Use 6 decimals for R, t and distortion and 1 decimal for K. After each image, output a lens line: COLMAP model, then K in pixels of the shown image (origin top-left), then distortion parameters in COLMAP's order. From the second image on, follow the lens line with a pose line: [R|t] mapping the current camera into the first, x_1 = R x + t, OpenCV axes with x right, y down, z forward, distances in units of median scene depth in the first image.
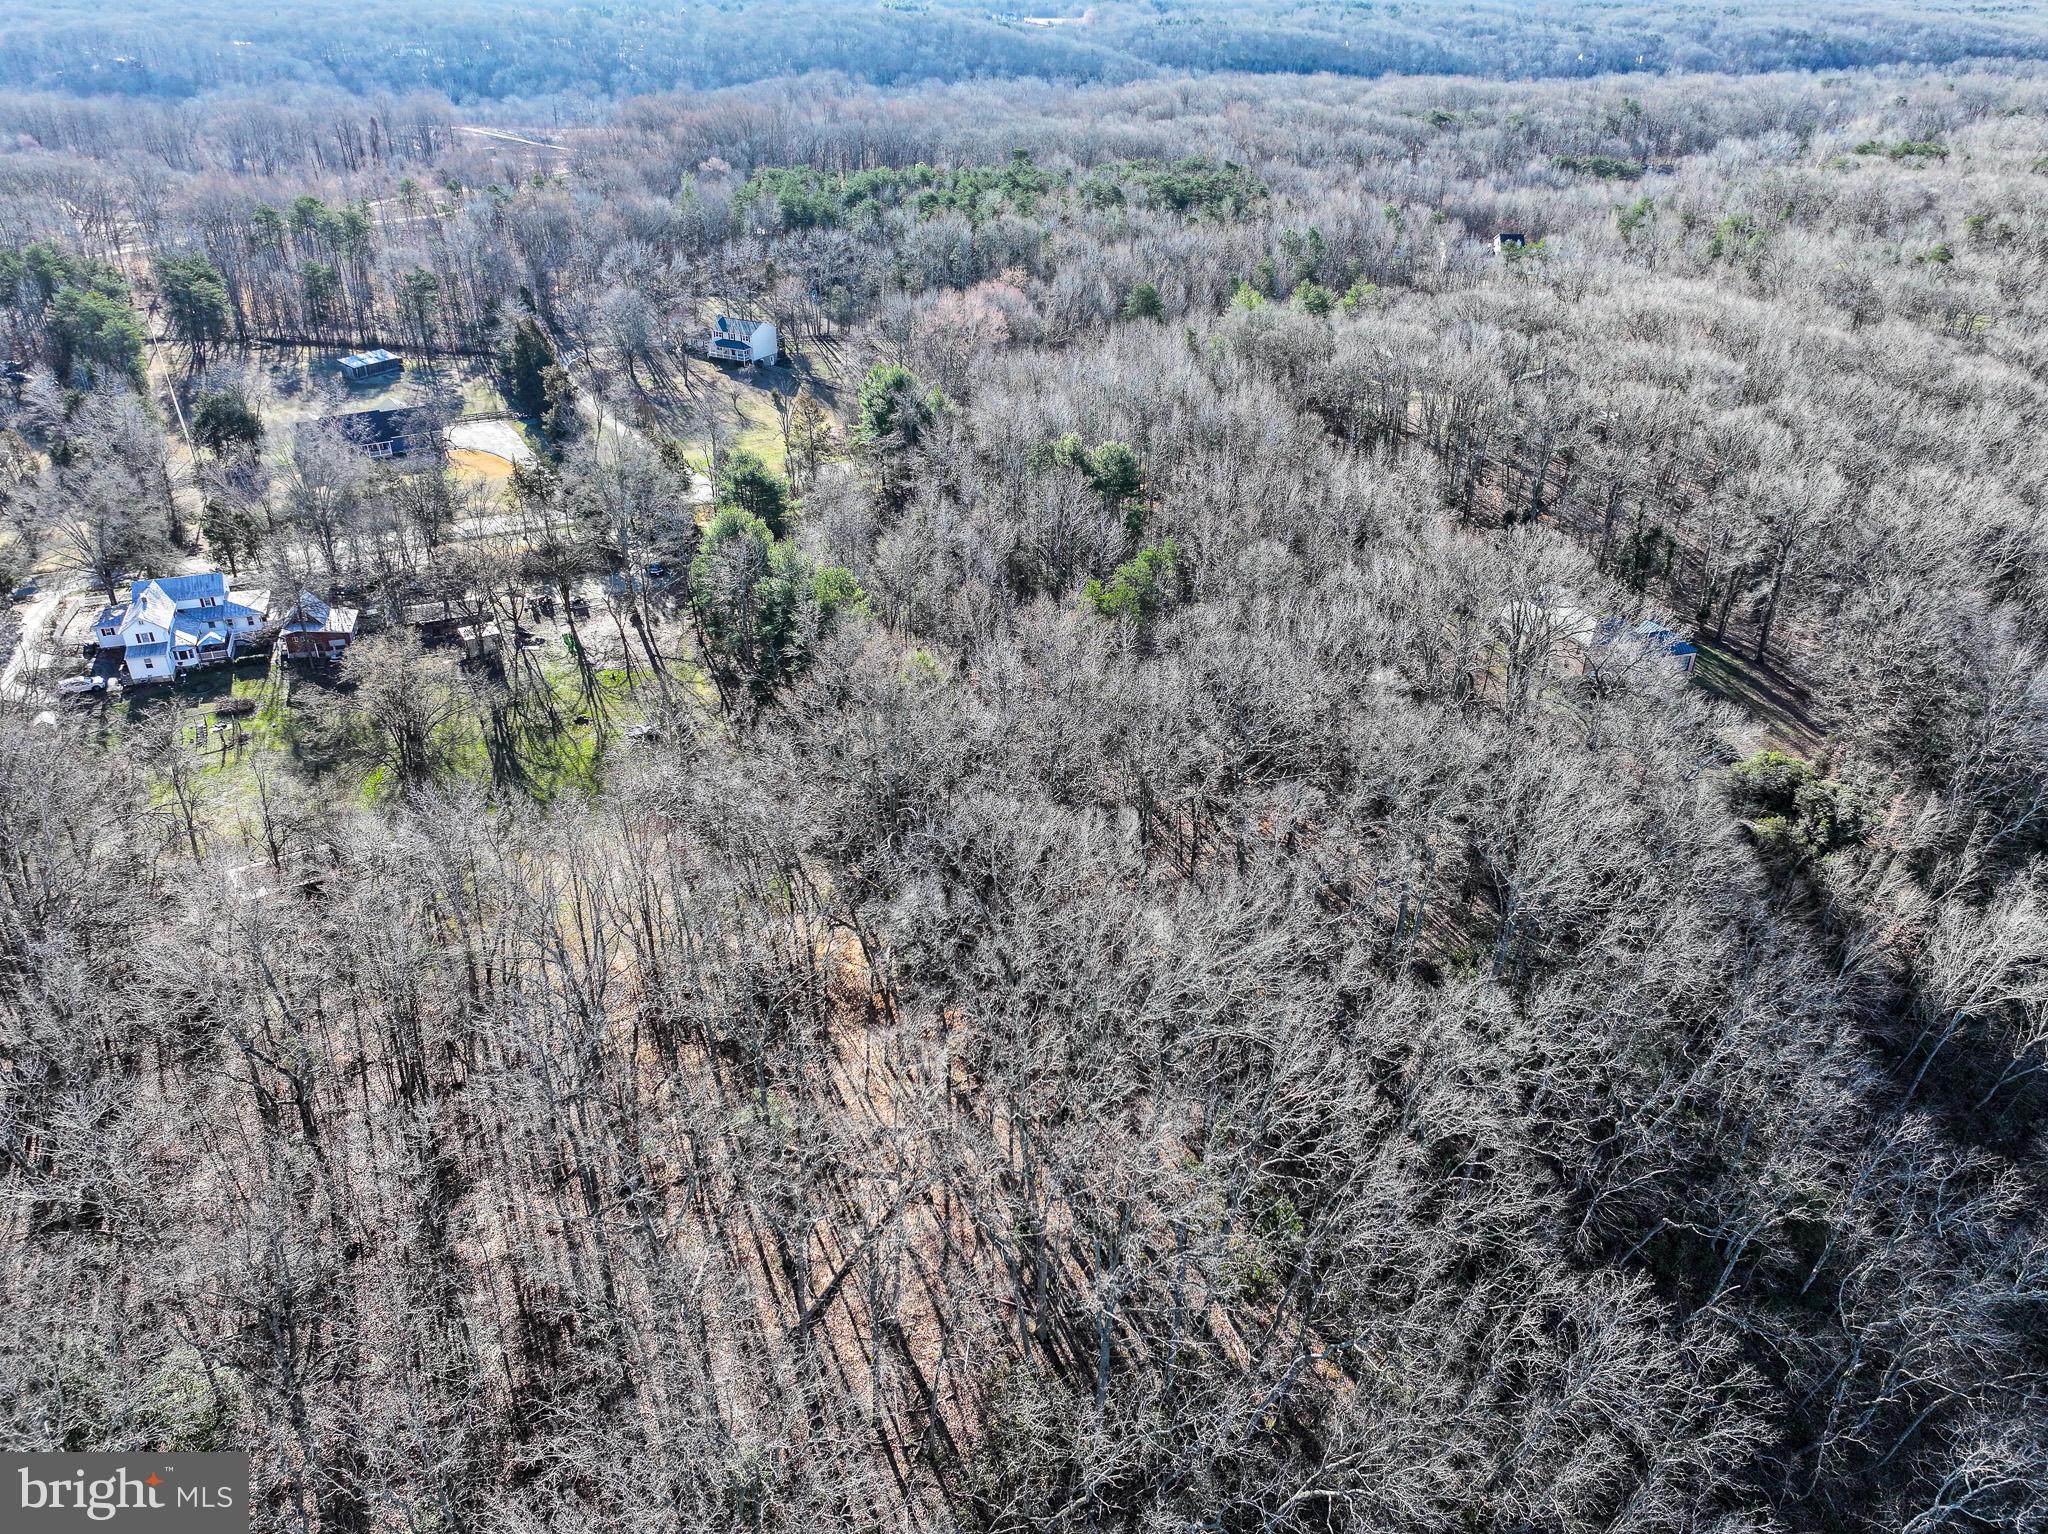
lens RADIAL K [[1431.1, 0, 1030.0], [0, 1431.1, 750.6], [0, 0, 1]] dist [-0.006318, 0.019351]
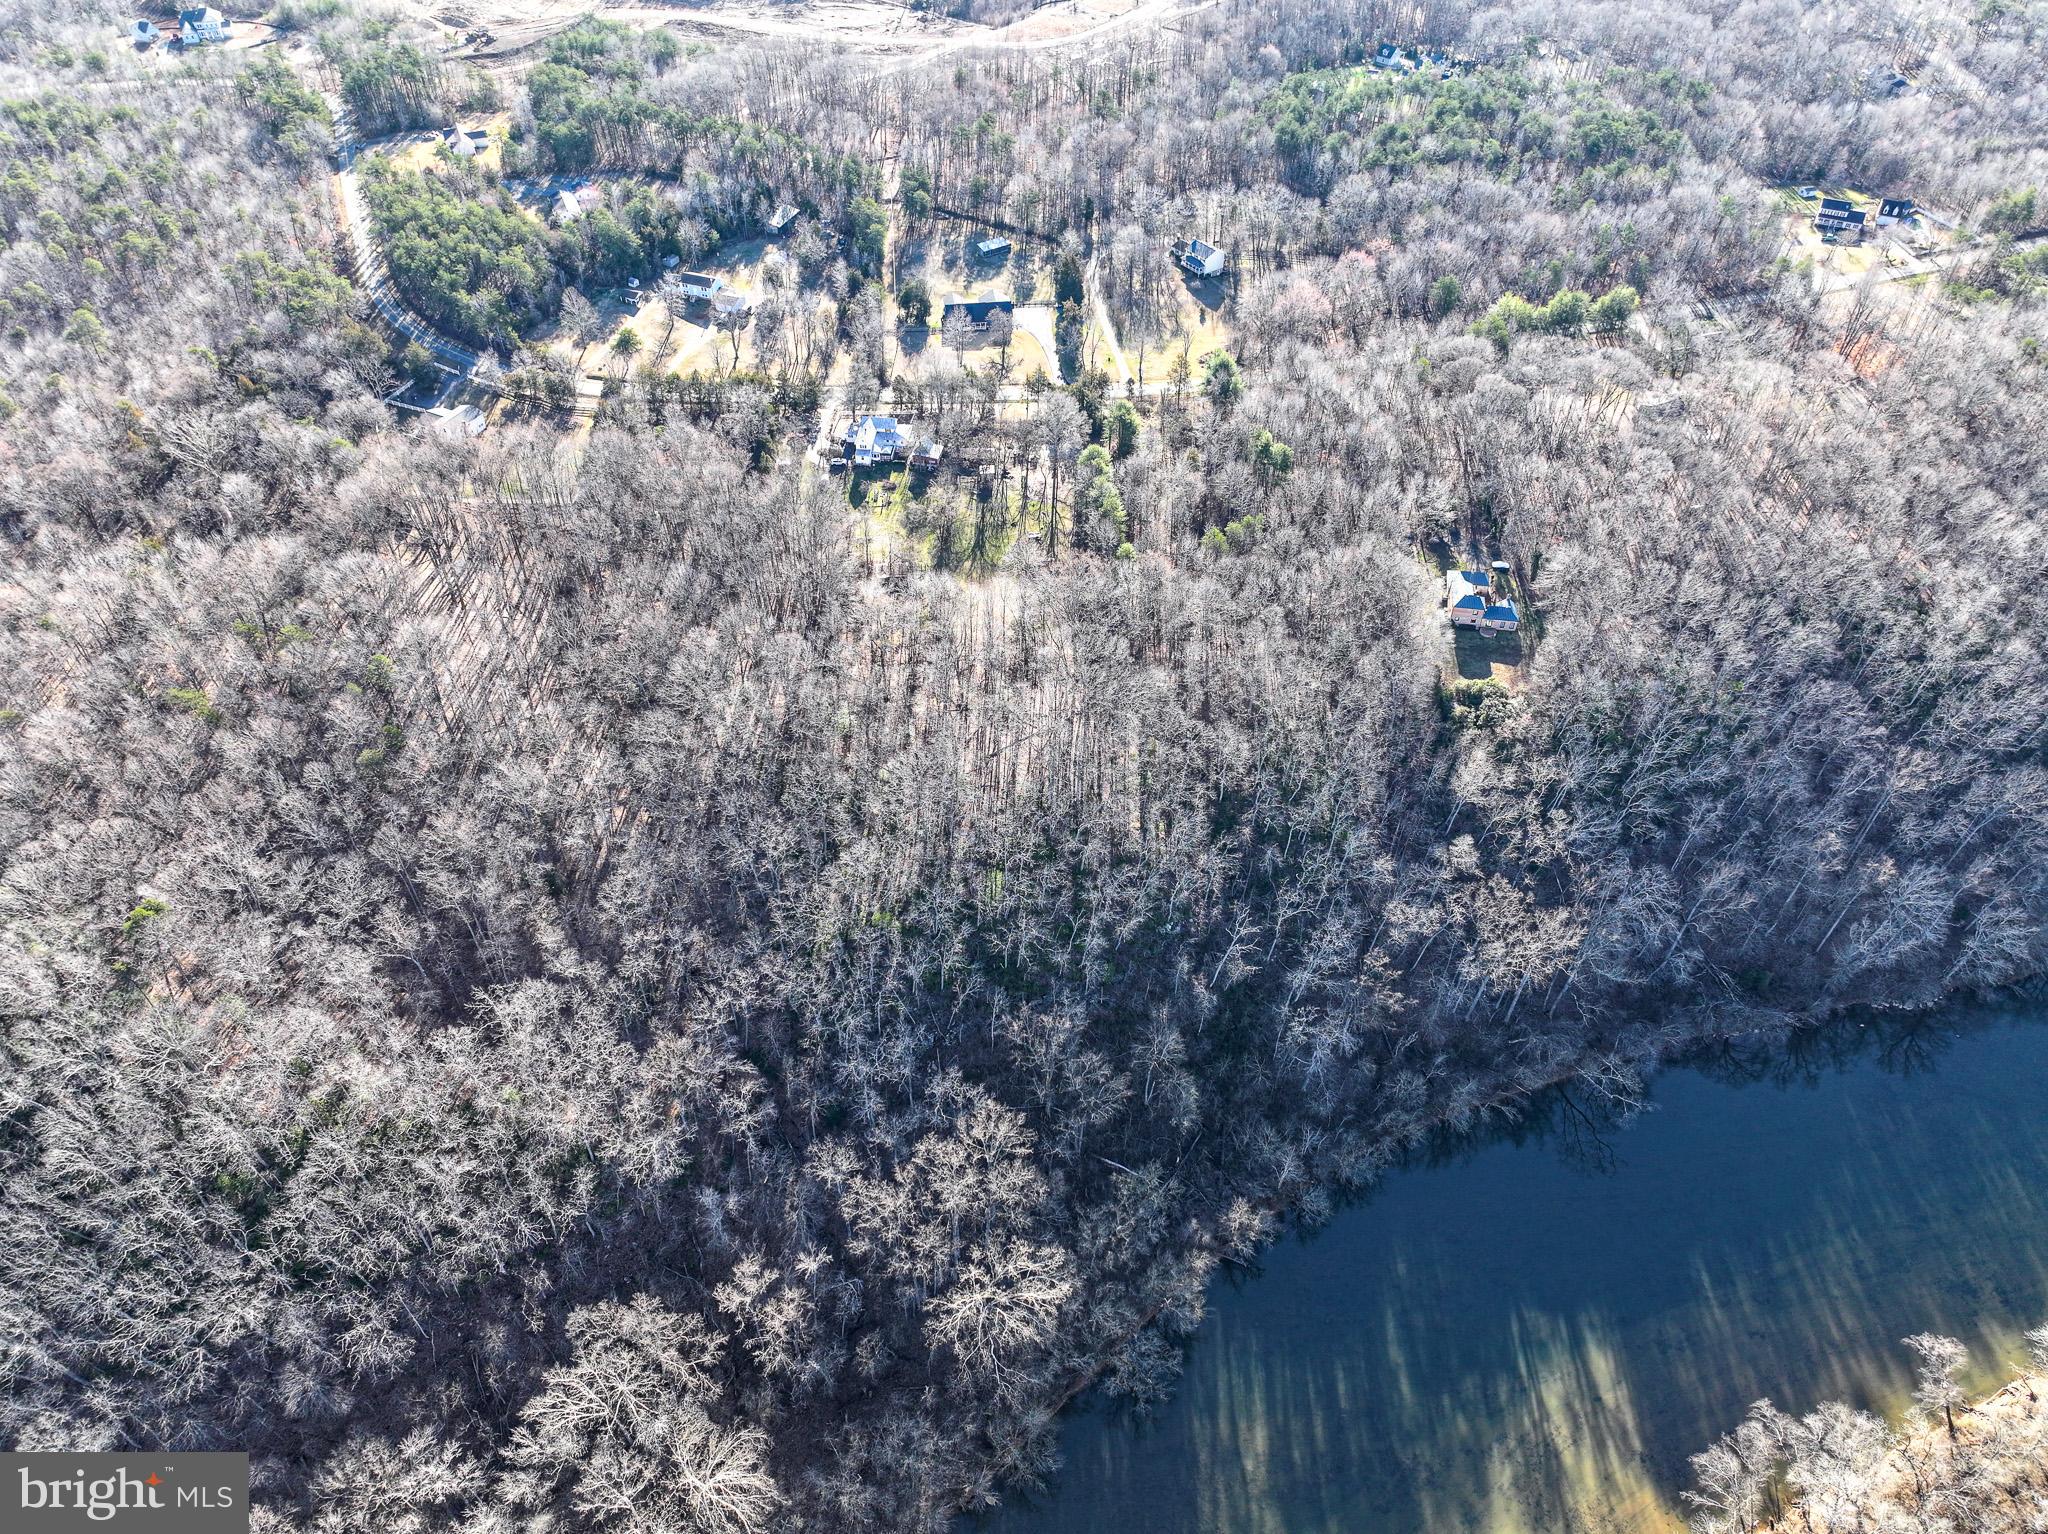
lens RADIAL K [[1431.1, 0, 1027.3], [0, 1431.1, 766.4], [0, 0, 1]] dist [-0.006318, 0.019351]
pose [[0.892114, 0.306266, -0.332164, 0.367320], [-0.205166, 0.929624, 0.306115, -0.224679], [0.402540, -0.204940, 0.892166, -0.708694]]
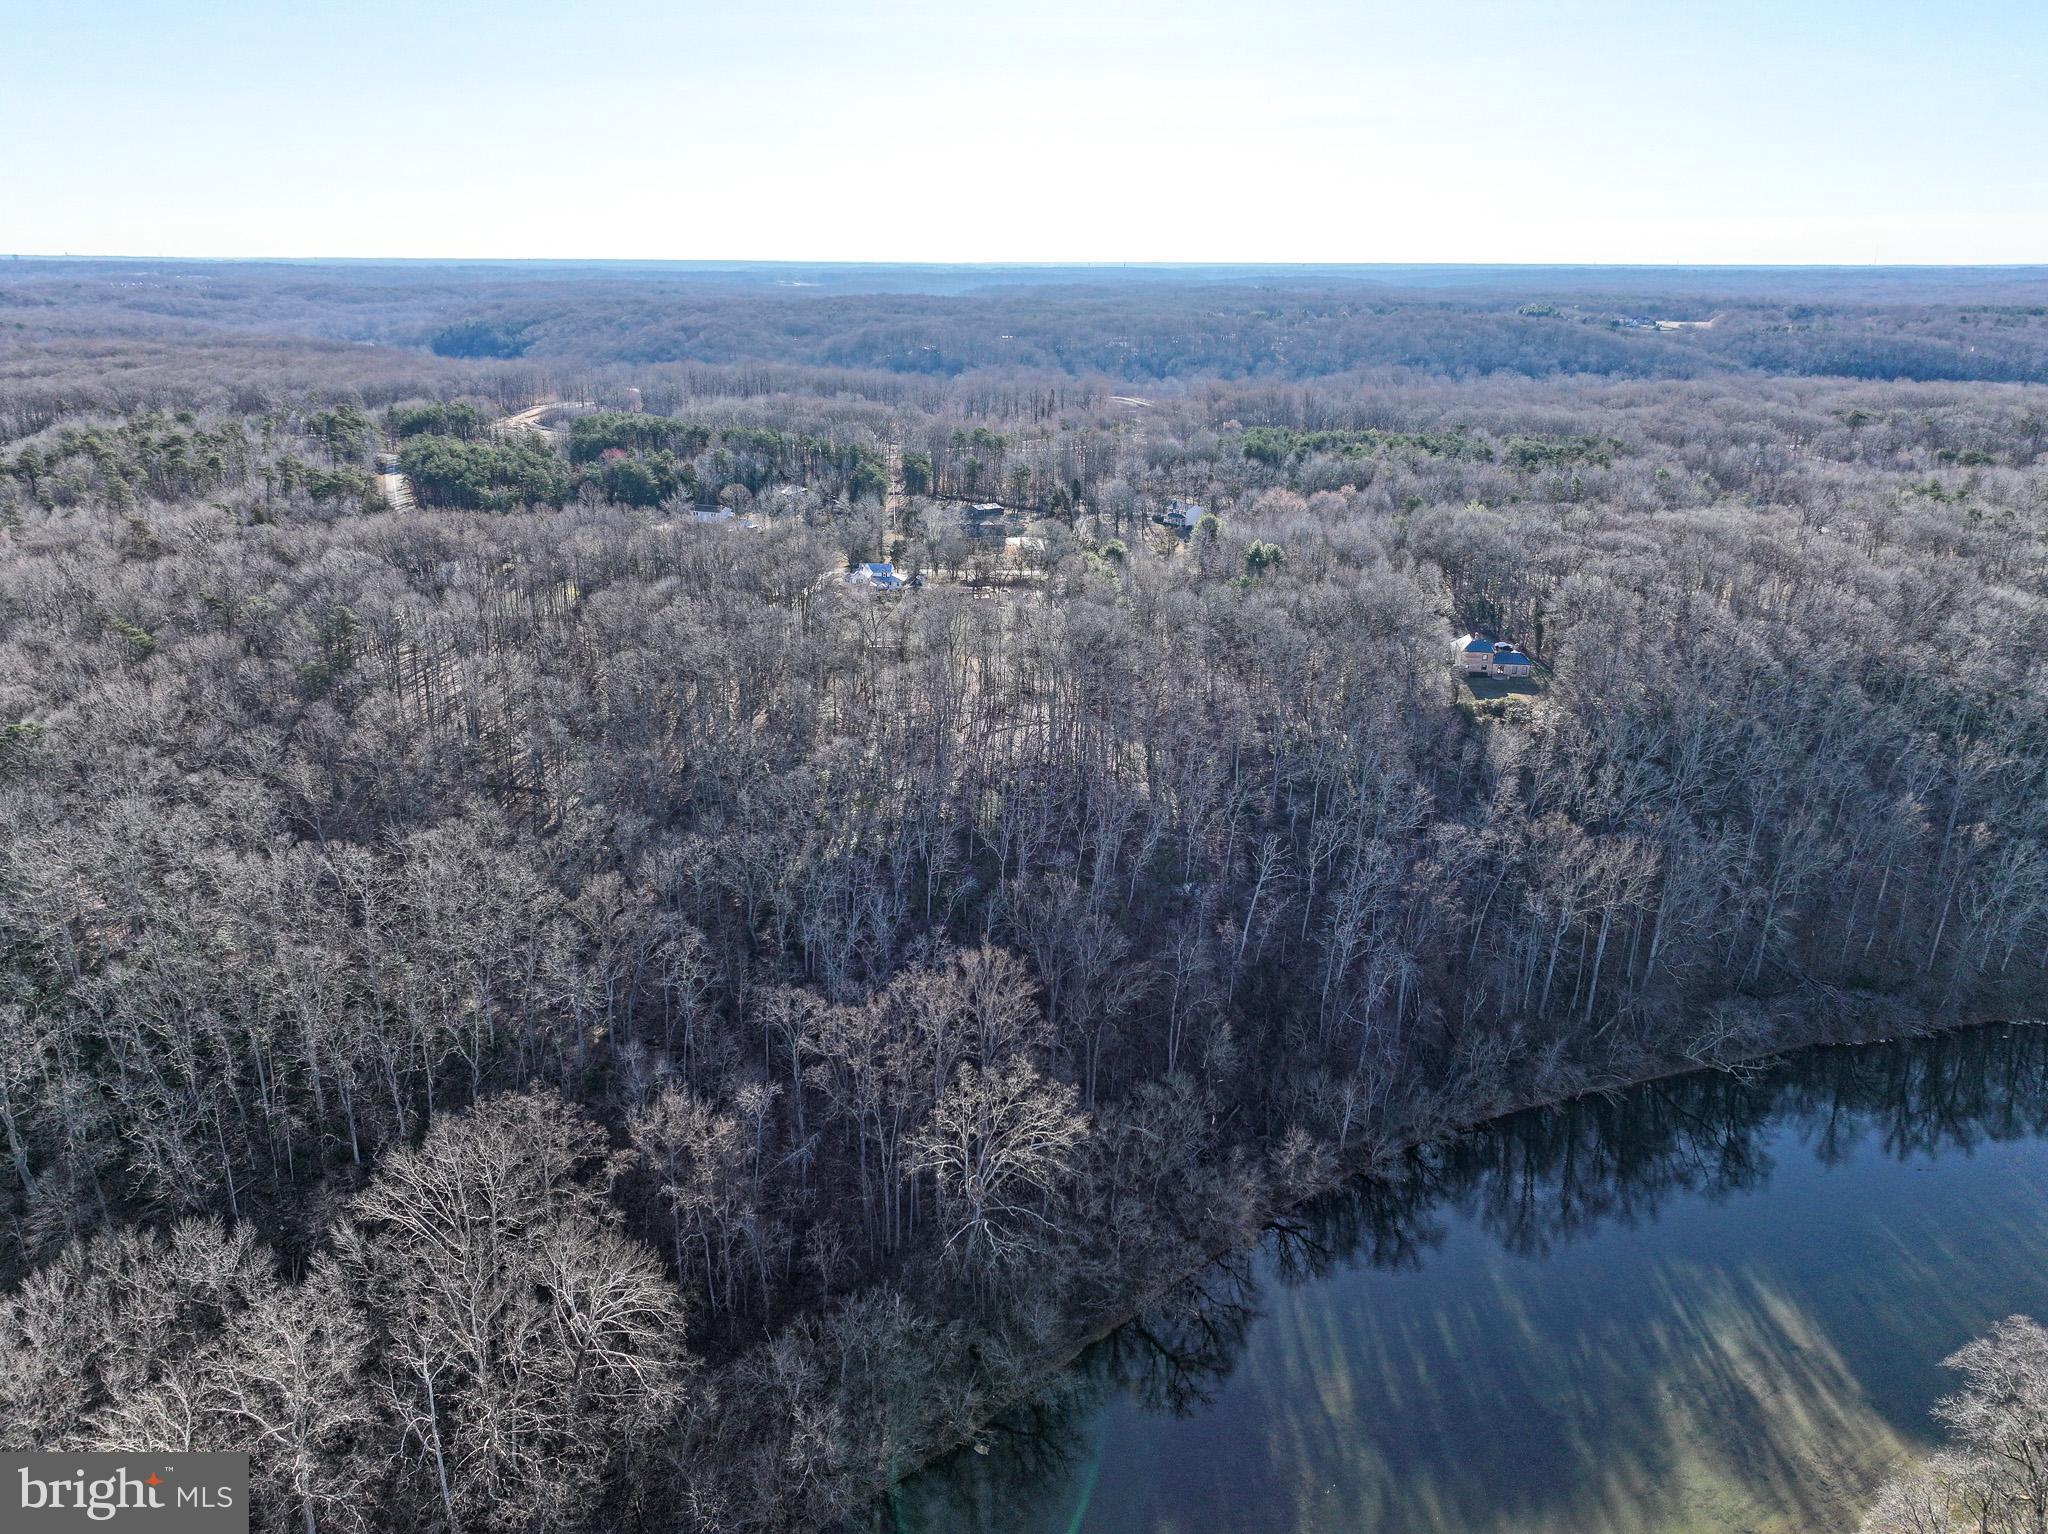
lens RADIAL K [[1431.1, 0, 1027.6], [0, 1431.1, 782.0], [0, 0, 1]] dist [-0.006318, 0.019351]
pose [[0.897008, 0.144897, -0.417589, 0.436703], [-0.207636, 0.972149, -0.108694, 0.280290], [0.390209, 0.184206, 0.902111, -0.634492]]
